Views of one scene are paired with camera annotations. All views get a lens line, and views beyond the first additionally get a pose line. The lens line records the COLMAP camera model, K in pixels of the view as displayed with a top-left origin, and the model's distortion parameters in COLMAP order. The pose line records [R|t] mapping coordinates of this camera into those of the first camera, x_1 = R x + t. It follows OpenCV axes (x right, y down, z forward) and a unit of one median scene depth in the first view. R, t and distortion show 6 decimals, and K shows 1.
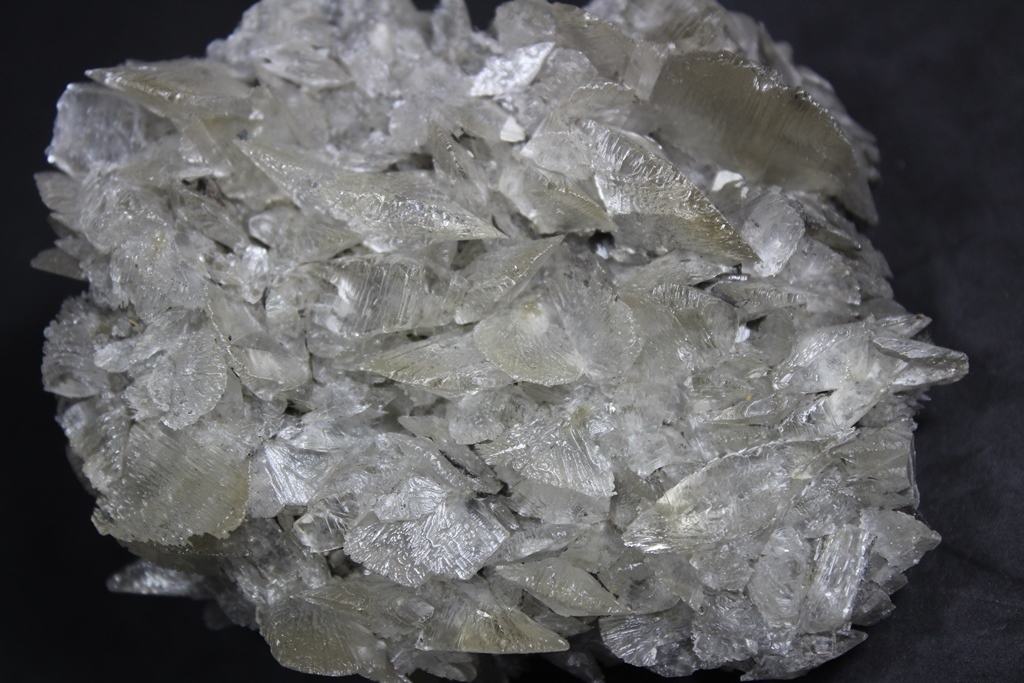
lens RADIAL K [[2453.1, 0, 512.0], [0, 2453.1, 341.5], [0, 0, 1]] dist [-0.115002, -0.128152]
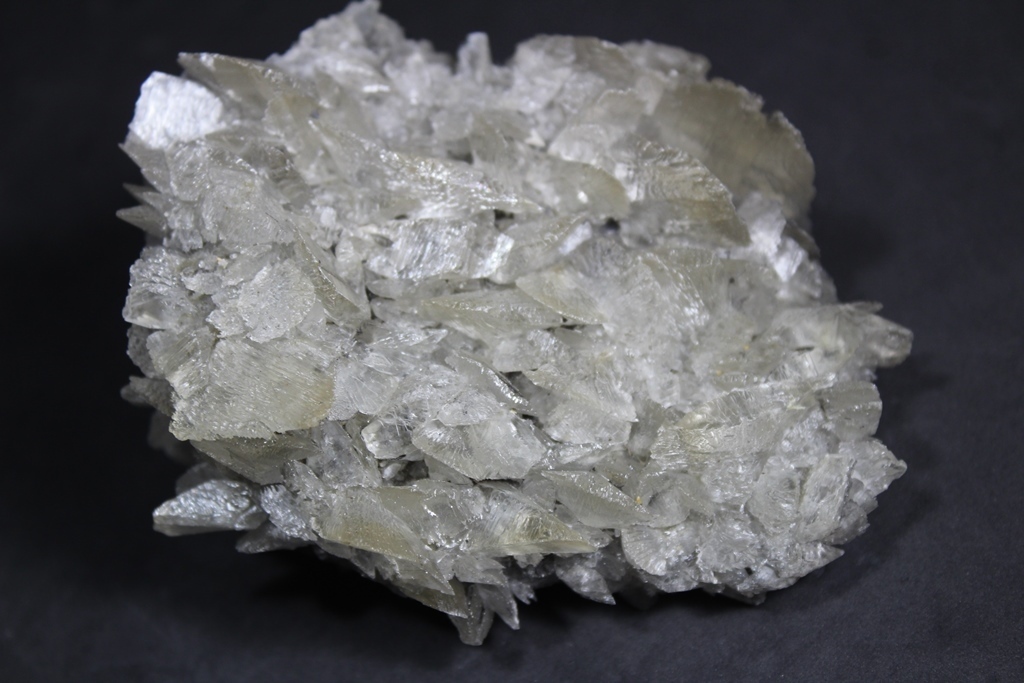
lens RADIAL K [[2453.1, 0, 512.0], [0, 2453.1, 341.5], [0, 0, 1]] dist [-0.115002, -0.128152]
pose [[0.975363, 0.070651, 0.208985, -0.258556], [-0.019687, 0.971426, -0.236524, 0.298224], [-0.219724, 0.226583, 0.948884, -0.101991]]
